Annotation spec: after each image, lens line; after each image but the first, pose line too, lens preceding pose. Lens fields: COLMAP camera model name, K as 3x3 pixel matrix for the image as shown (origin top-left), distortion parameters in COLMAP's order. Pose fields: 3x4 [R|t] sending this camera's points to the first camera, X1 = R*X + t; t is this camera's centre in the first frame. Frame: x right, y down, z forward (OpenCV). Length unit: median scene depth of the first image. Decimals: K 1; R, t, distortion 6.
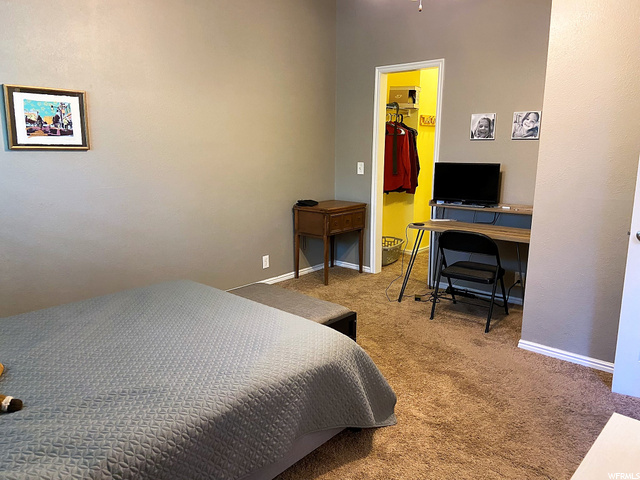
lens RADIAL K [[485.8, 0, 319.9], [0, 485.8, 227.7], [0, 0, 1]] dist [0.112176, -0.134451]
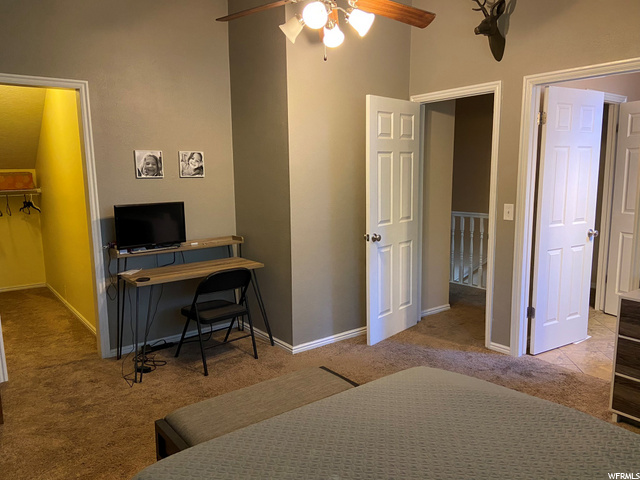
lens RADIAL K [[485.8, 0, 319.9], [0, 485.8, 227.7], [0, 0, 1]] dist [0.112176, -0.134451]
pose [[0.168489, -0.126696, 0.977527, -0.550491], [0.171700, 0.980316, 0.097463, -0.124258], [-0.970634, 0.151420, 0.186926, 0.537741]]
